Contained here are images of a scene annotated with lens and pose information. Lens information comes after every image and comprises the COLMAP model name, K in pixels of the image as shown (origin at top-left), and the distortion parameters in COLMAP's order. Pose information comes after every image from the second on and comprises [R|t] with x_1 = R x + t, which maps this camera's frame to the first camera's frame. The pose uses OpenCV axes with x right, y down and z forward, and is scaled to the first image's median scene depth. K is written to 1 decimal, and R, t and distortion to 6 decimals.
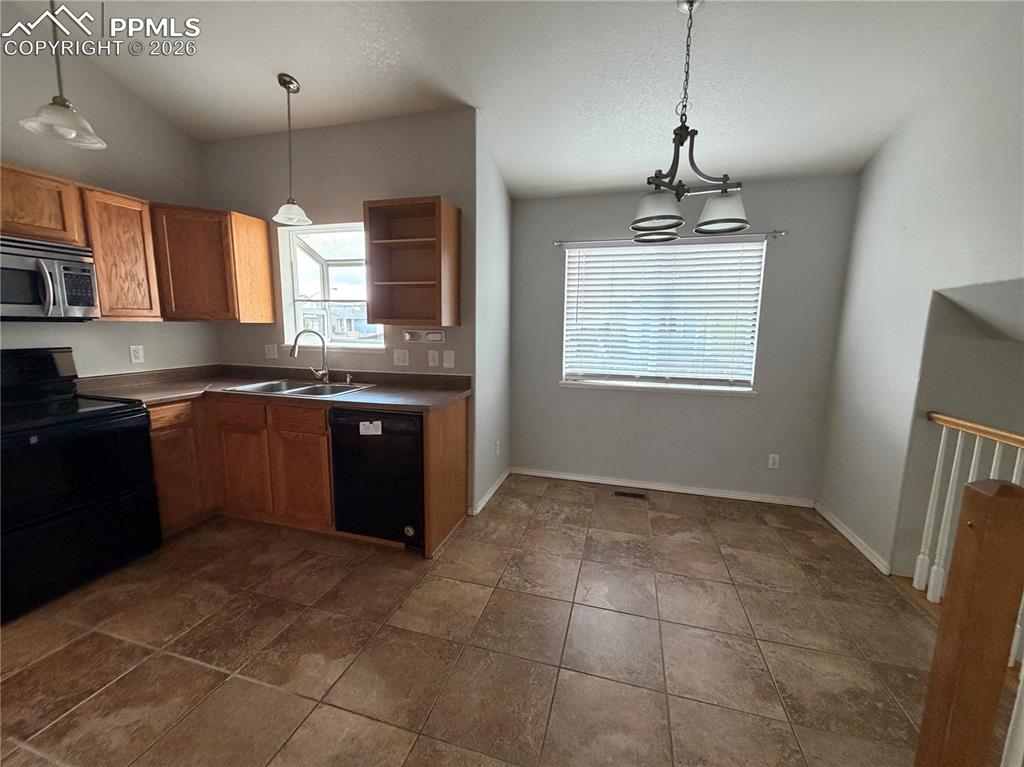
lens RADIAL K [[407.7, 0, 509.6], [0, 407.7, 386.0], [0, 0, 1]] dist [0.001458, -0.000131]
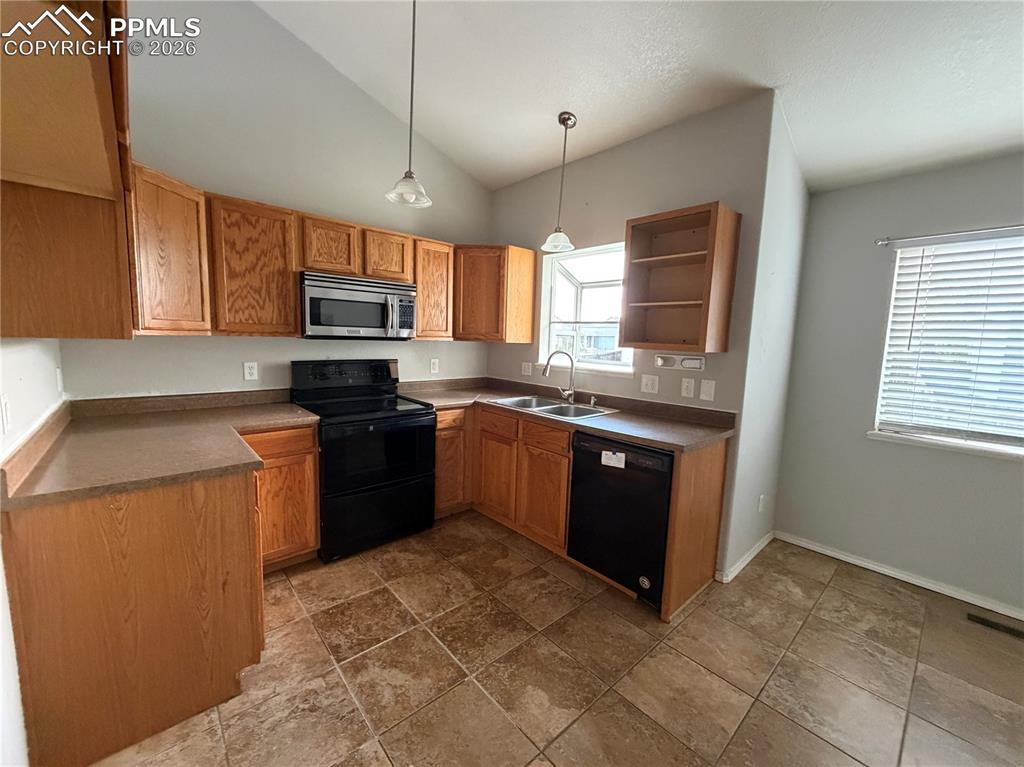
lens RADIAL K [[407.7, 0, 509.6], [0, 407.7, 386.0], [0, 0, 1]] dist [0.001458, -0.000131]
pose [[0.846181, 0.076663, -0.527352, -0.058002], [-0.098559, 0.995040, -0.013493, -0.025883], [0.523701, 0.063393, 0.849540, 0.067446]]
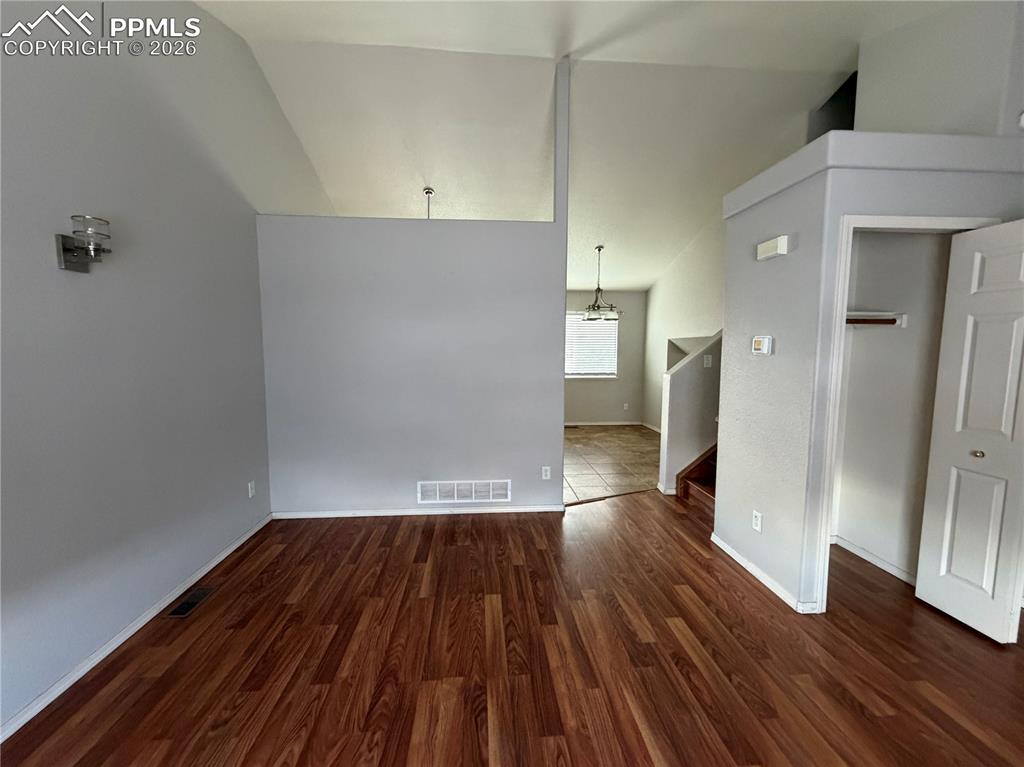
lens RADIAL K [[407.7, 0, 509.6], [0, 407.7, 386.0], [0, 0, 1]] dist [0.001458, -0.000131]
pose [[0.938299, -0.042900, 0.343153, -1.023393], [0.058734, 0.997629, -0.035880, 0.144027], [-0.340800, 0.053821, 0.938594, -1.285236]]
